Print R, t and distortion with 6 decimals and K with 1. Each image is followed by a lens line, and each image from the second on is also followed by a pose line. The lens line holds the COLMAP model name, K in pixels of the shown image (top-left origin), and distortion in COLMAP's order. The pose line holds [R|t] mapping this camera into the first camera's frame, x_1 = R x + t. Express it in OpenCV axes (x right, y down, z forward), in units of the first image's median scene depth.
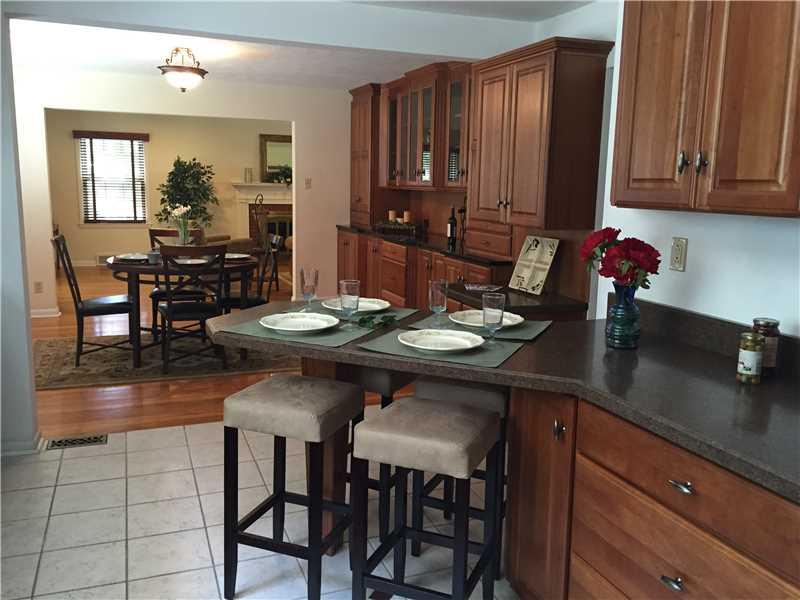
lens RADIAL K [[681.1, 0, 401.1], [0, 681.1, 295.4], [0, 0, 1]] dist [0.043762, -0.057118]
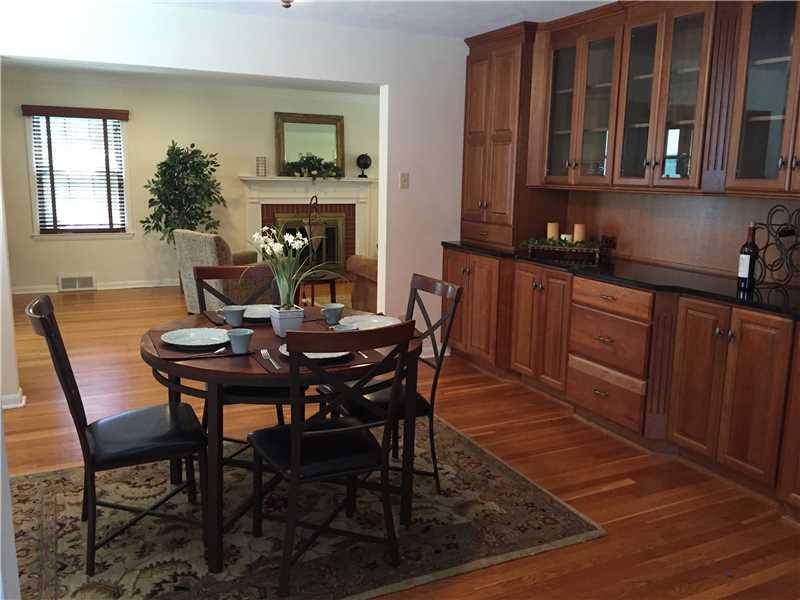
lens RADIAL K [[681.1, 0, 398.6], [0, 681.1, 296.7], [0, 0, 1]] dist [0.043762, -0.057118]
pose [[0.997011, -0.016983, 0.075366, -0.139850], [0.015659, 0.999713, 0.018125, -0.046063], [-0.075652, -0.016891, 0.996991, 0.246361]]
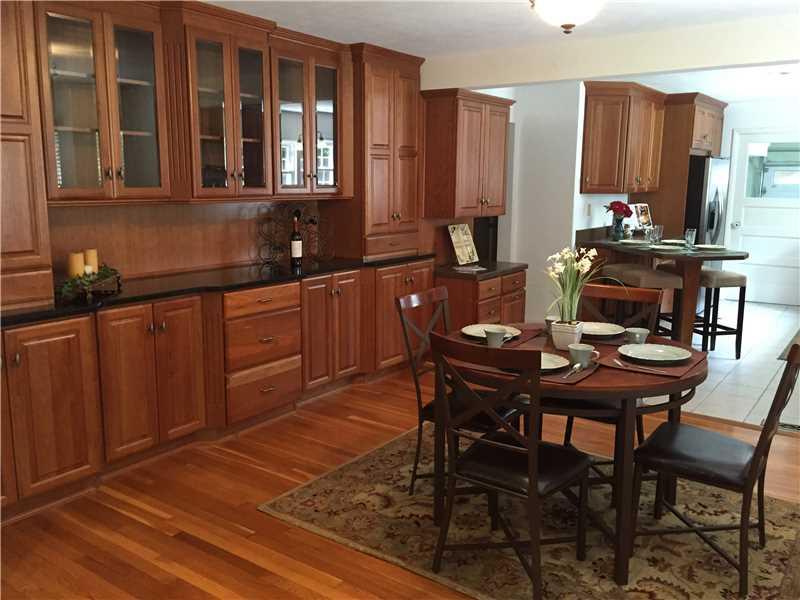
lens RADIAL K [[681.1, 0, 403.2], [0, 681.1, 301.2], [0, 0, 1]] dist [0.043762, -0.057118]
pose [[-0.539726, -0.176229, 0.823188, -0.367447], [0.122684, 0.950938, 0.284017, -0.138707], [-0.832853, 0.254283, -0.491625, 0.732053]]
